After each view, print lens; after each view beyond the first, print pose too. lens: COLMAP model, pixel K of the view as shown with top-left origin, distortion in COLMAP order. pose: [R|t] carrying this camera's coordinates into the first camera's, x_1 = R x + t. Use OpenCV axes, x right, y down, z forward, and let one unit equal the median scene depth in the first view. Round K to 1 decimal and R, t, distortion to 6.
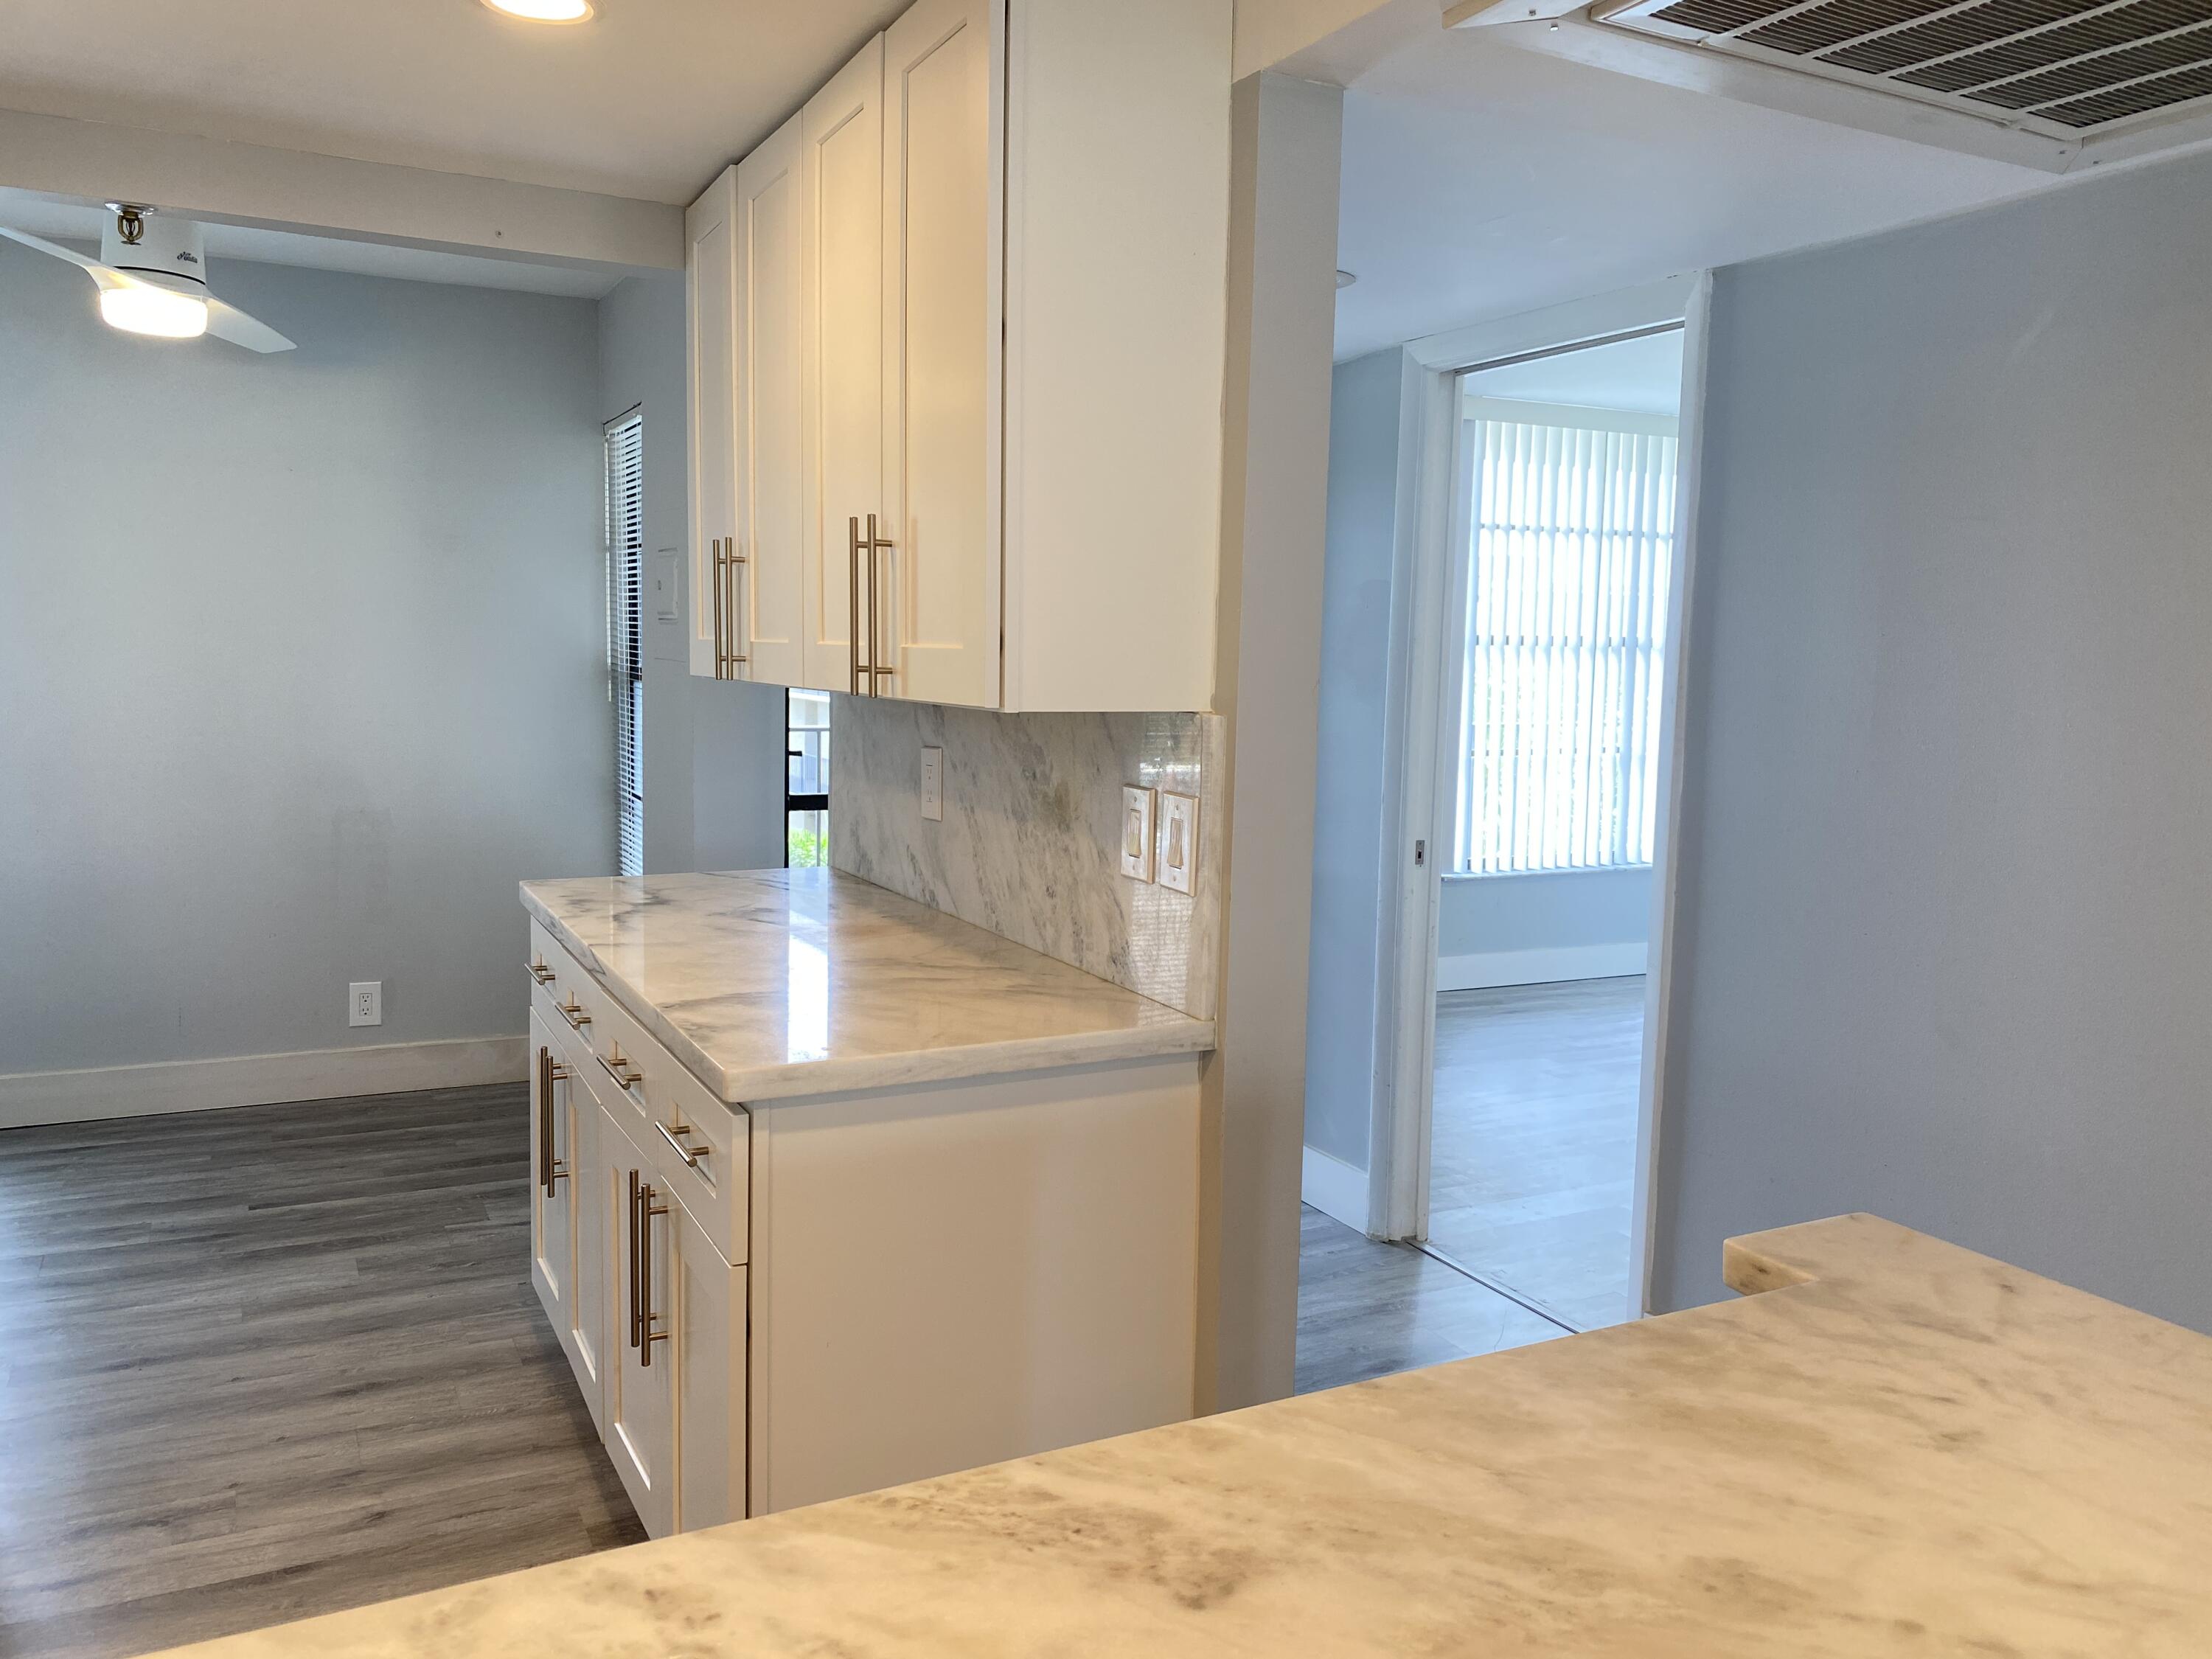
lens RADIAL K [[1650.3, 0, 1106.0], [0, 1650.3, 829.5], [0, 0, 1]] dist [0.003450, -0.004539]
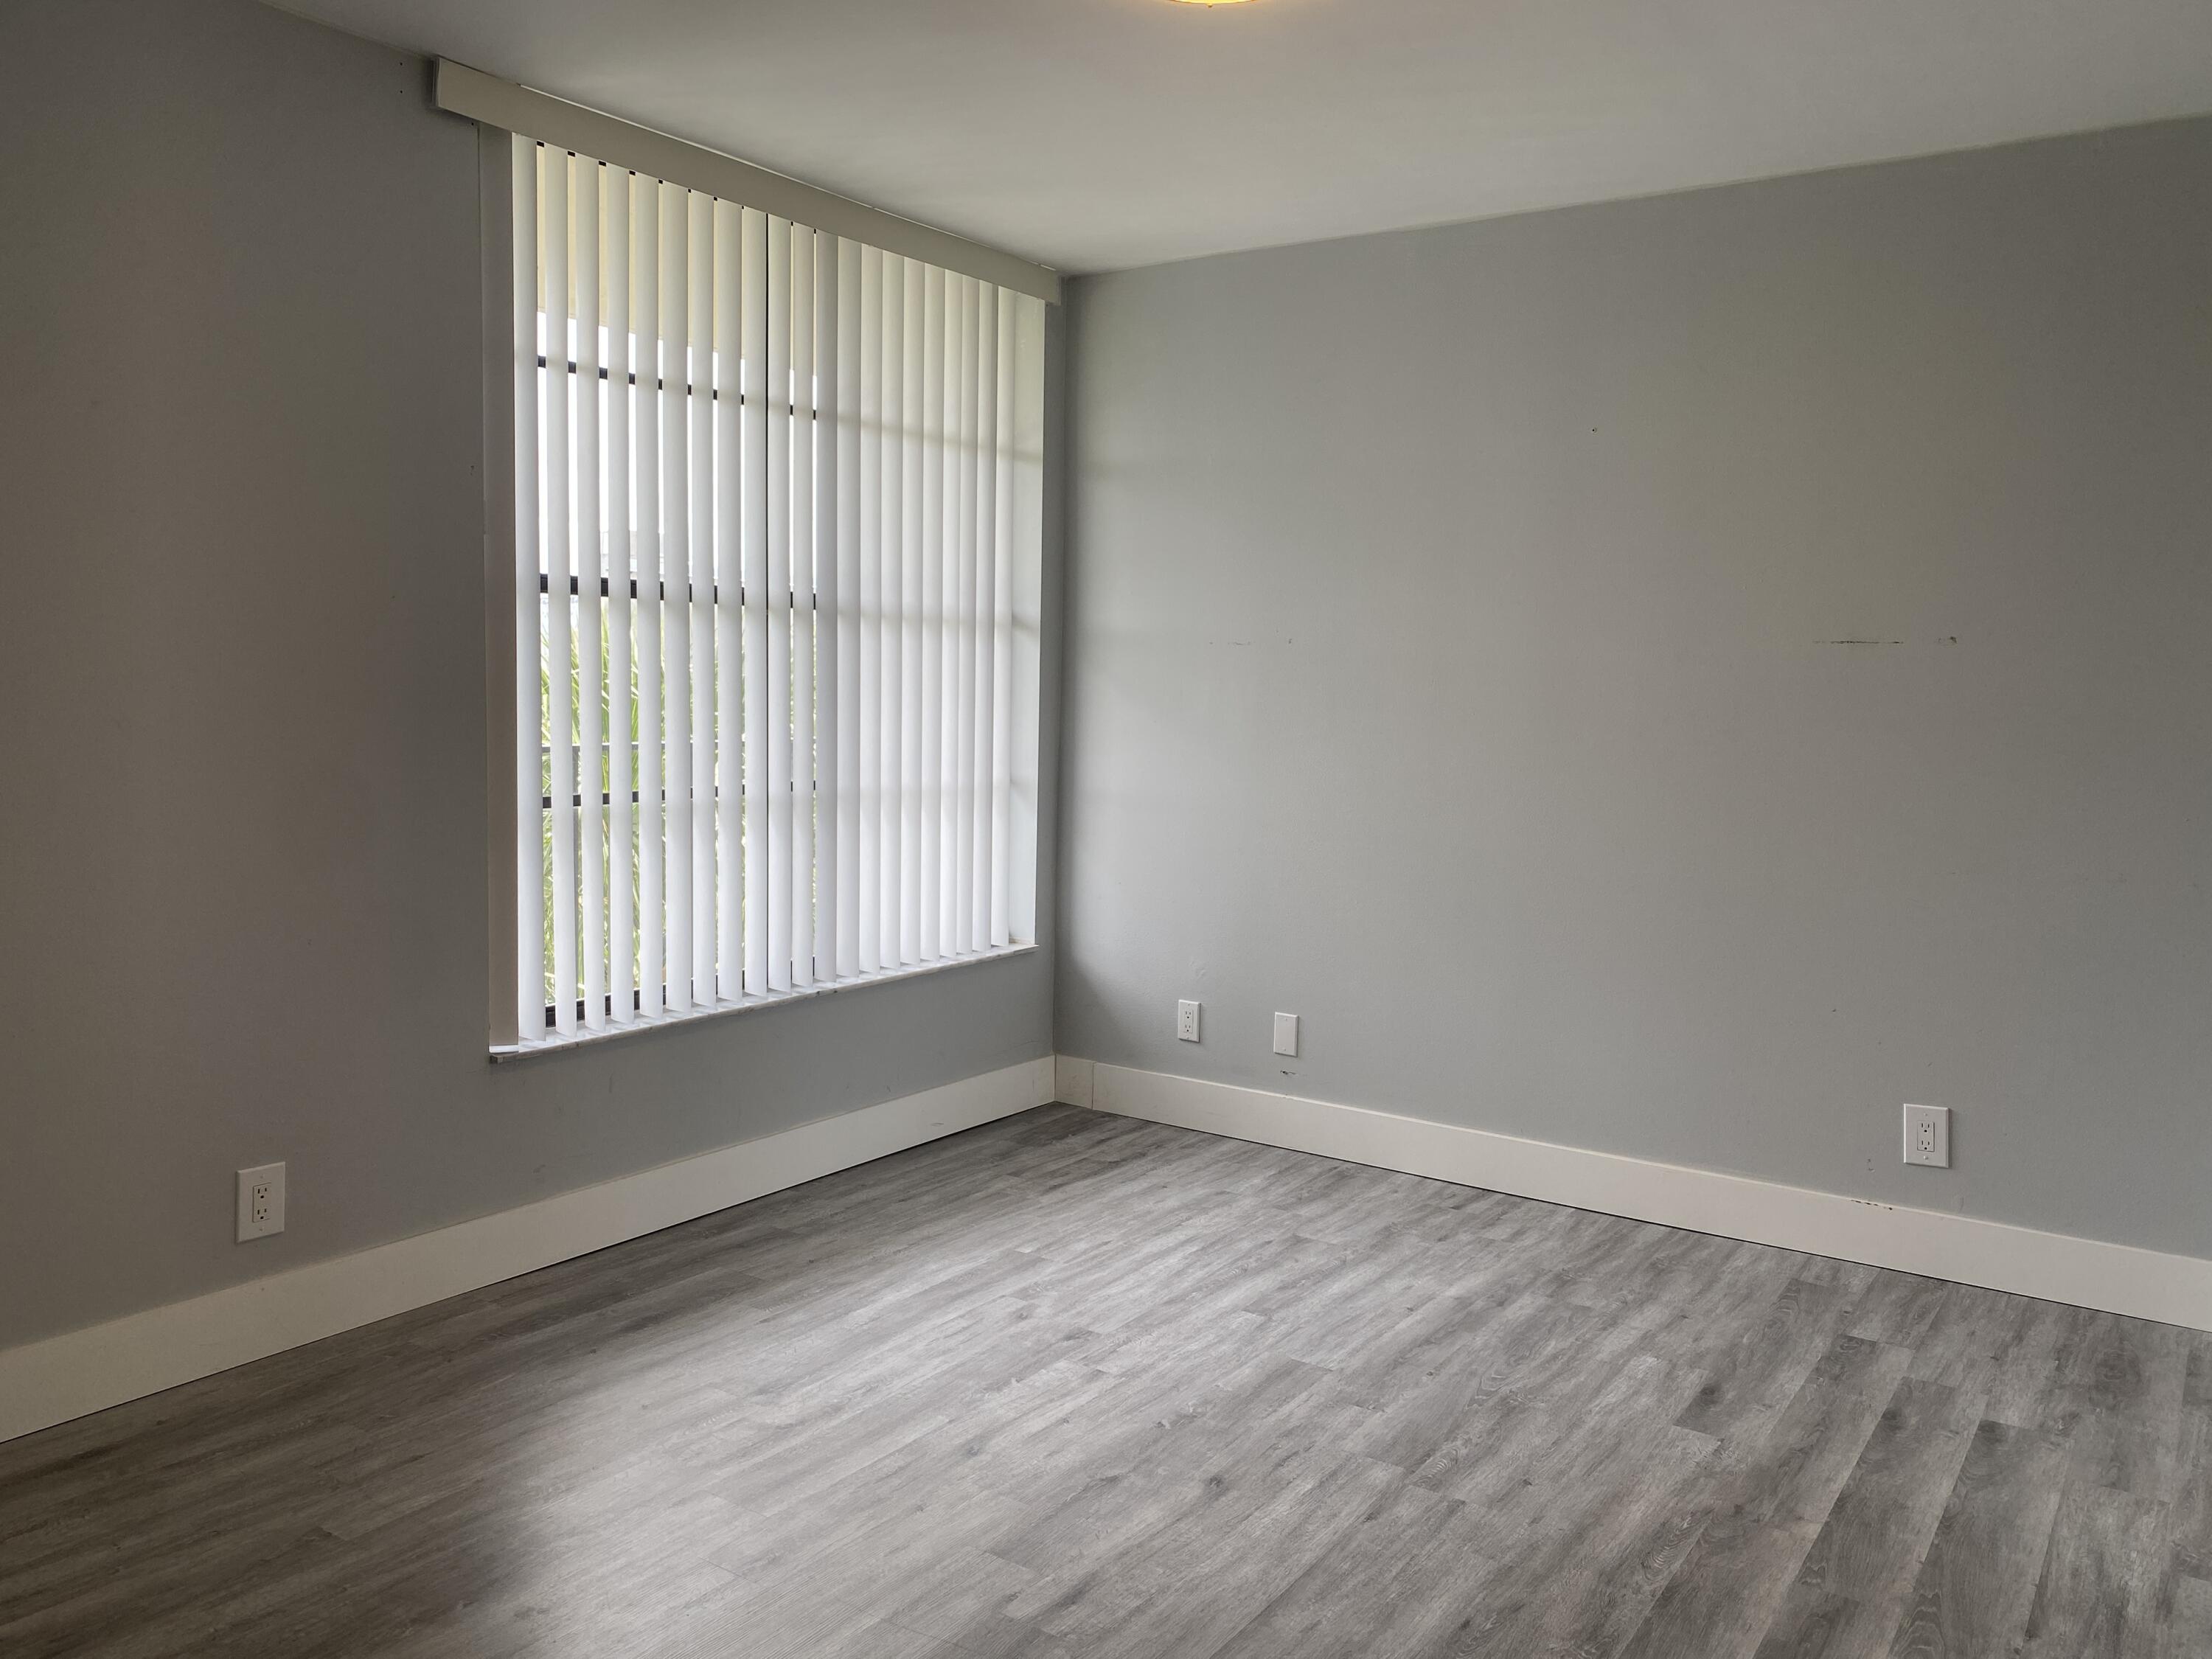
lens RADIAL K [[1650.3, 0, 1106.0], [0, 1650.3, 829.5], [0, 0, 1]] dist [0.003450, -0.004539]
pose [[0.882901, -0.043742, 0.467516, 0.136098], [0.050752, 0.998708, -0.002403, -0.028091], [-0.466808, 0.025849, 0.883981, 0.465060]]
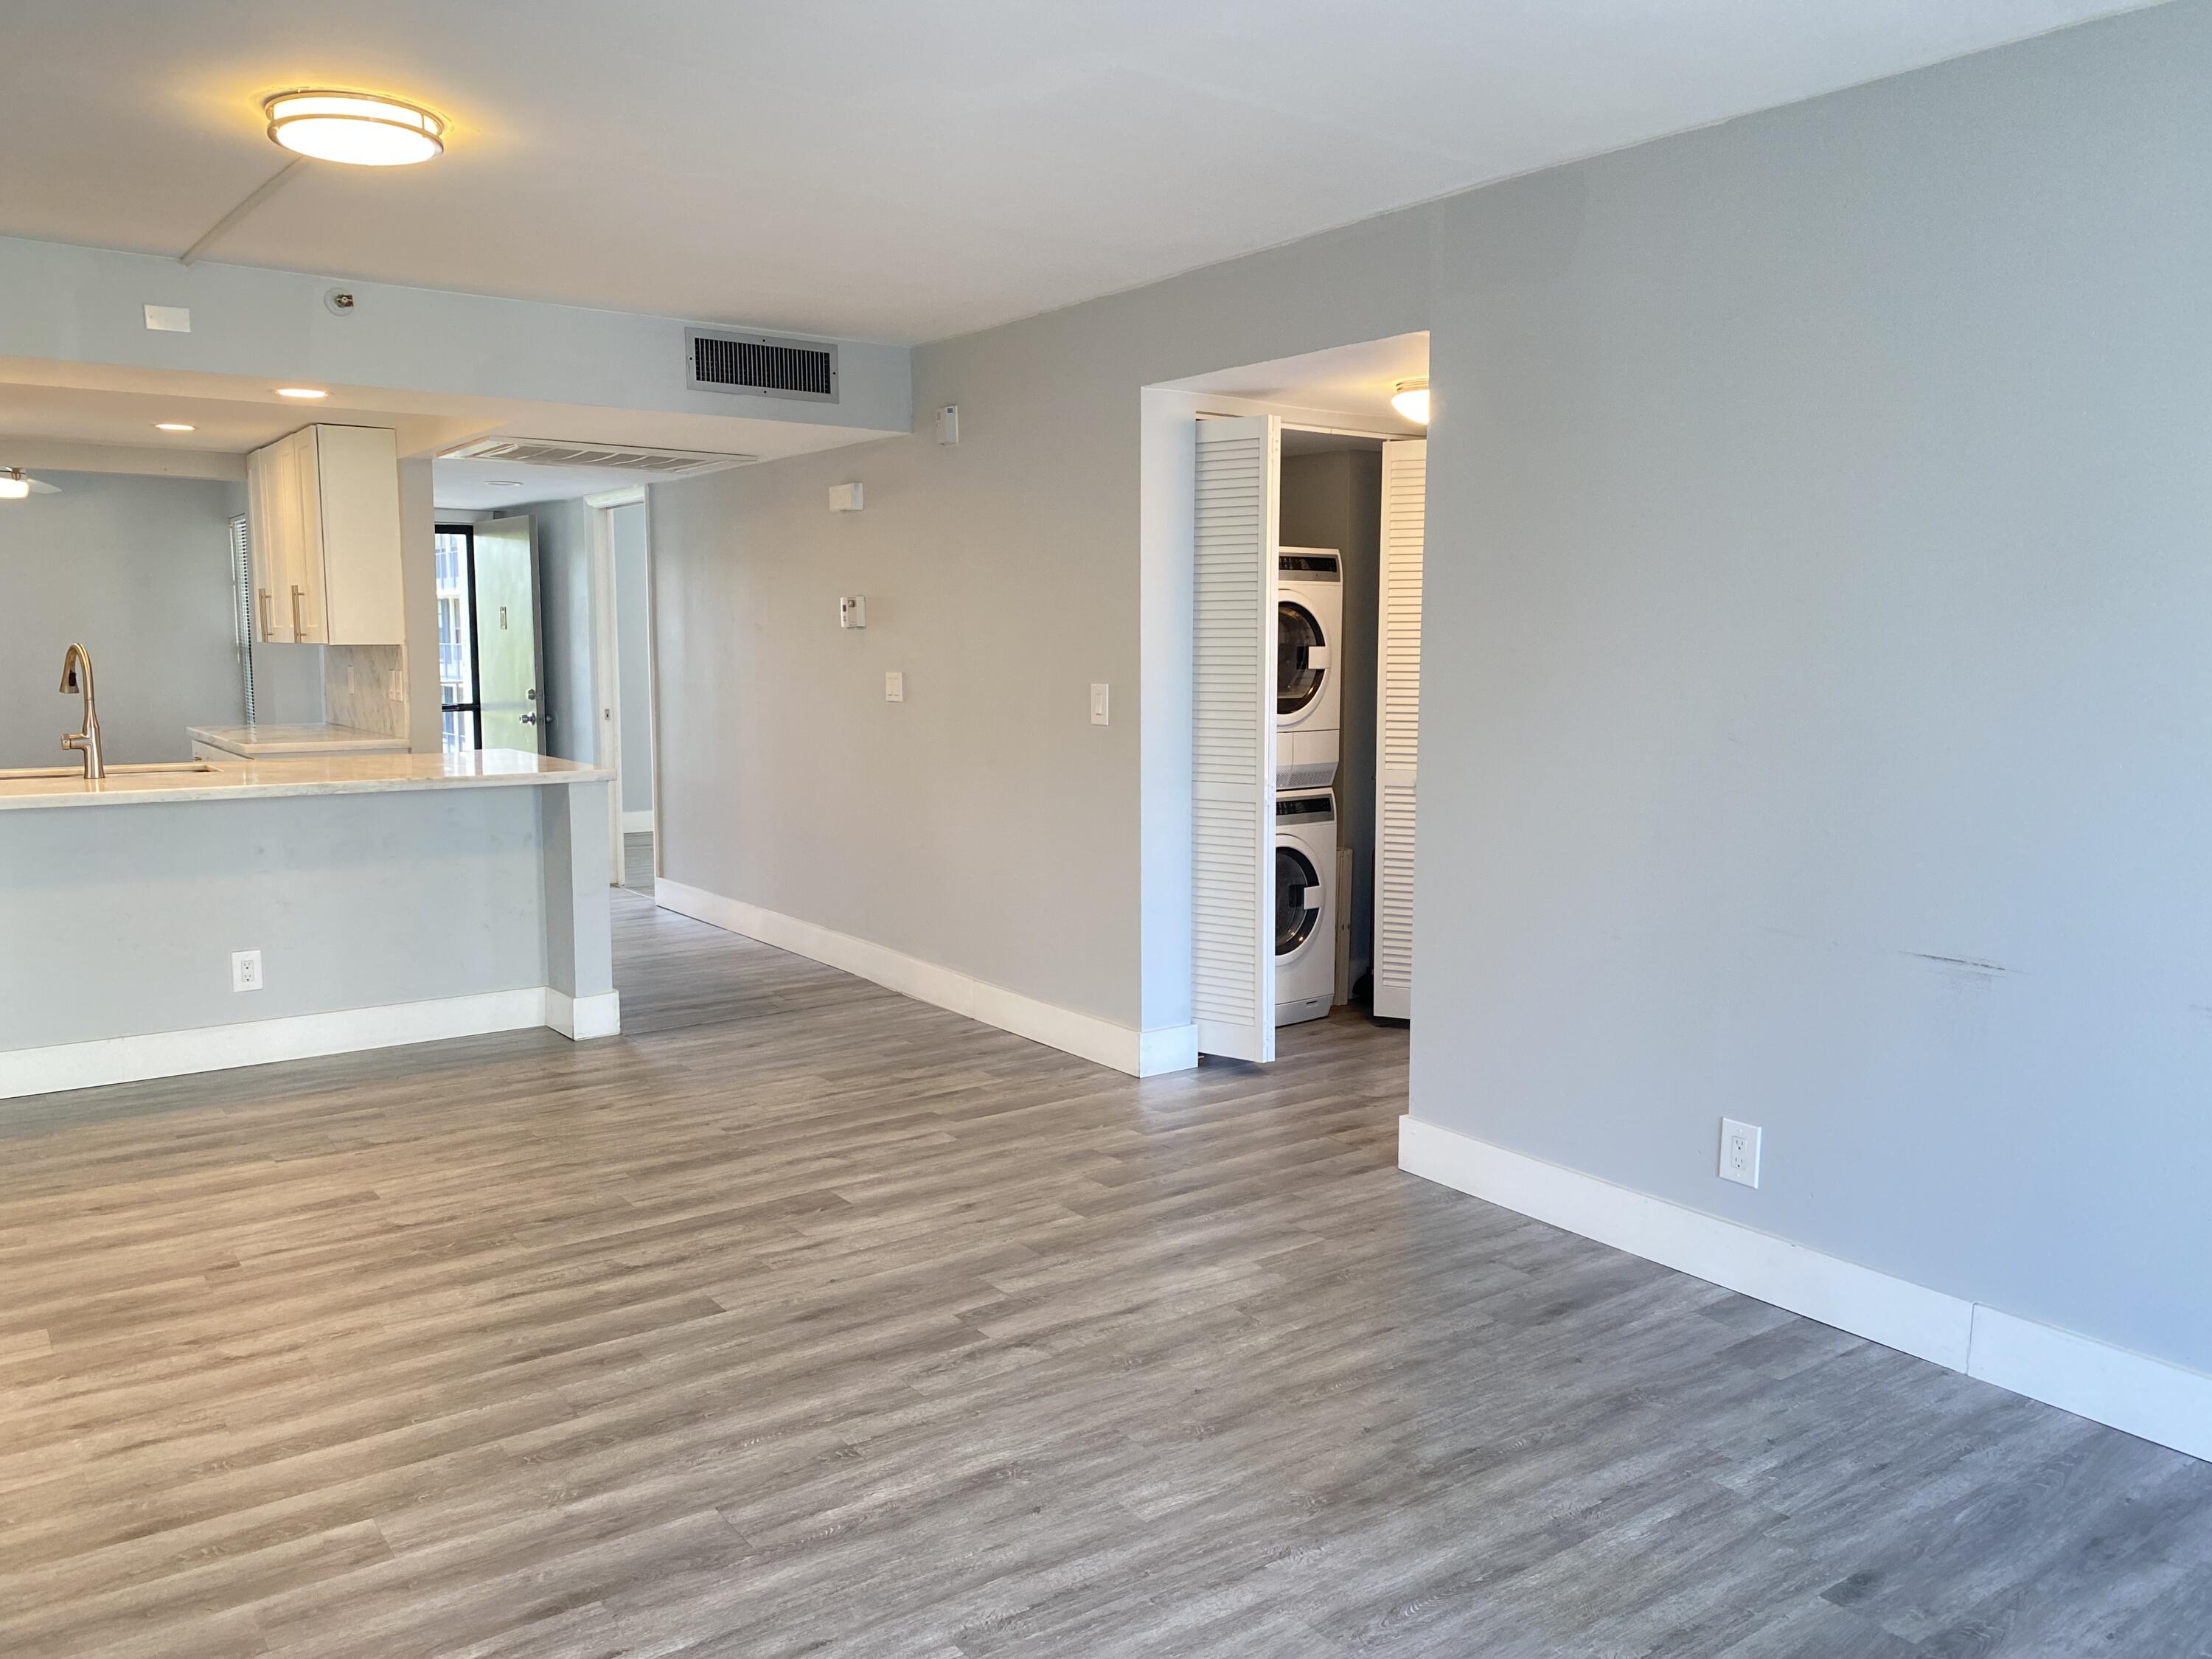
lens RADIAL K [[1650.3, 0, 1106.0], [0, 1650.3, 829.5], [0, 0, 1]] dist [0.003450, -0.004539]
pose [[0.988297, -0.037302, 0.147910, 0.535757], [0.036261, 0.999295, 0.009726, 0.178599], [-0.148168, -0.004248, 0.988953, -1.389556]]
